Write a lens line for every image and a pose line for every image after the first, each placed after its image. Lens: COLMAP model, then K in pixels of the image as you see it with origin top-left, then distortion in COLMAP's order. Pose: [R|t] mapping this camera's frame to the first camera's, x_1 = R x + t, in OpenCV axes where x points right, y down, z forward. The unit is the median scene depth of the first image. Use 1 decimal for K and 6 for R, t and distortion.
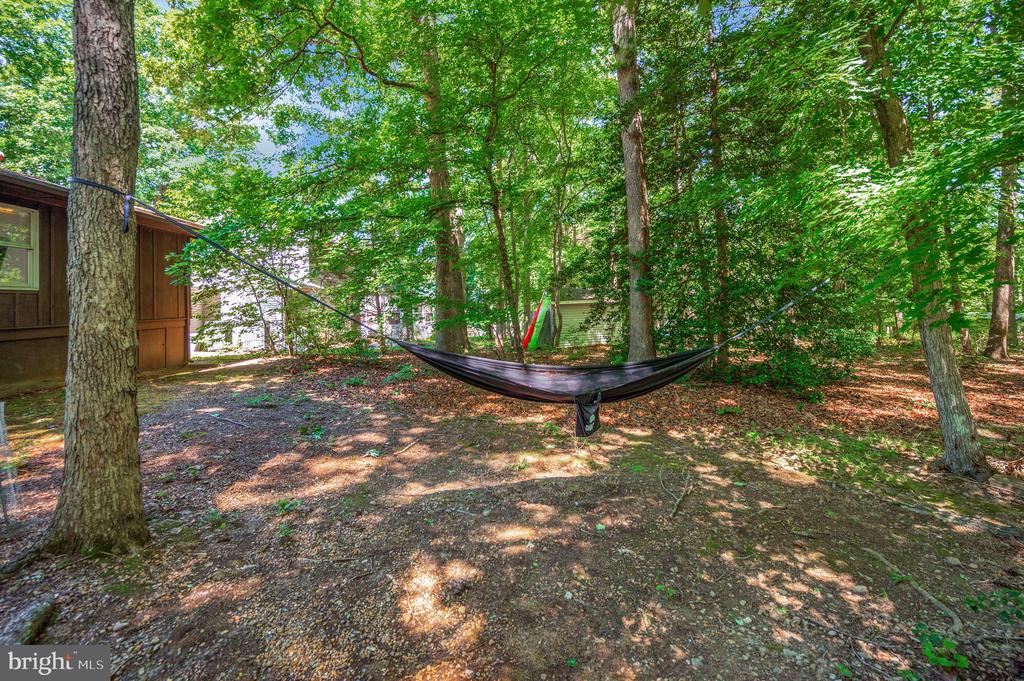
lens RADIAL K [[414.2, 0, 517.8], [0, 414.2, 282.3], [0, 0, 1]] dist [0.003028, -0.000934]
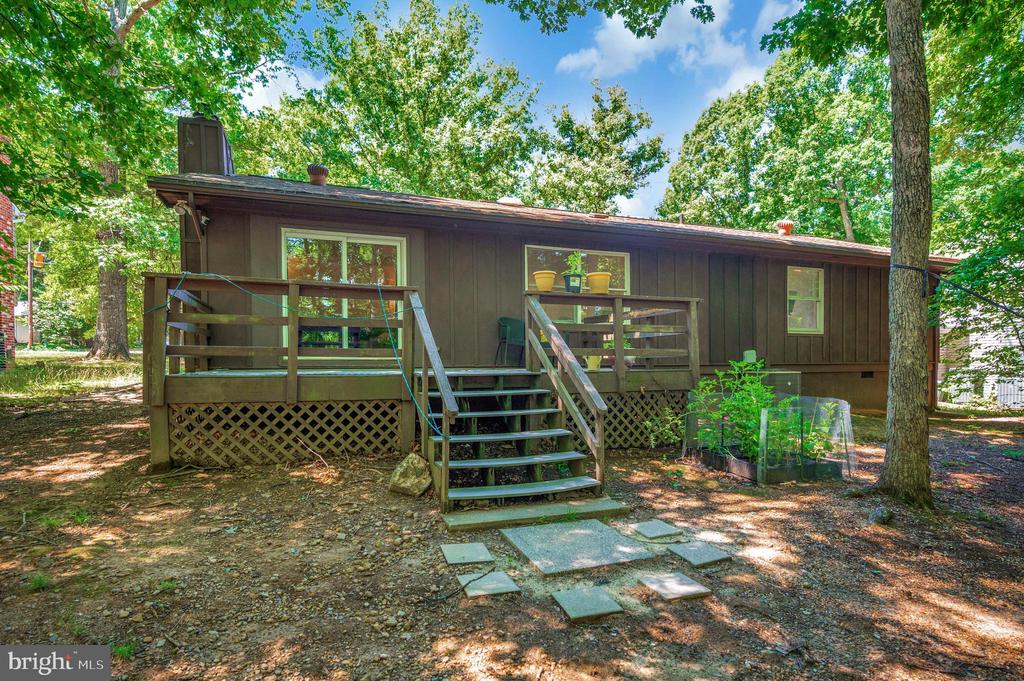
lens RADIAL K [[551.1, 0, 522.9], [0, 551.1, 376.7], [0, 0, 1]] dist [0.002555, -0.004464]
pose [[0.274436, 0.070504, -0.959017, 0.150403], [0.032851, 0.996039, 0.082627, -0.014124], [0.961044, -0.054181, 0.271033, -0.248438]]
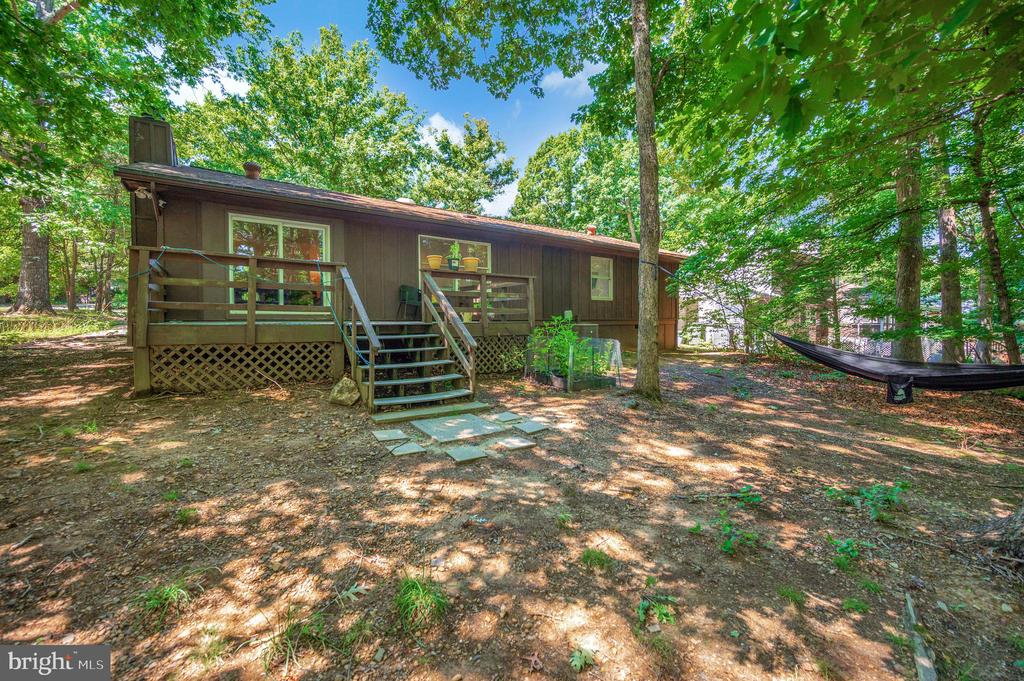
lens RADIAL K [[414.2, 0, 509.7], [0, 414.2, 327.7], [0, 0, 1]] dist [0.003028, -0.000934]
pose [[0.491201, 0.064427, -0.868660, 0.237042], [0.014861, 0.996496, 0.082312, -0.015093], [0.870919, -0.053341, 0.488523, -0.291733]]
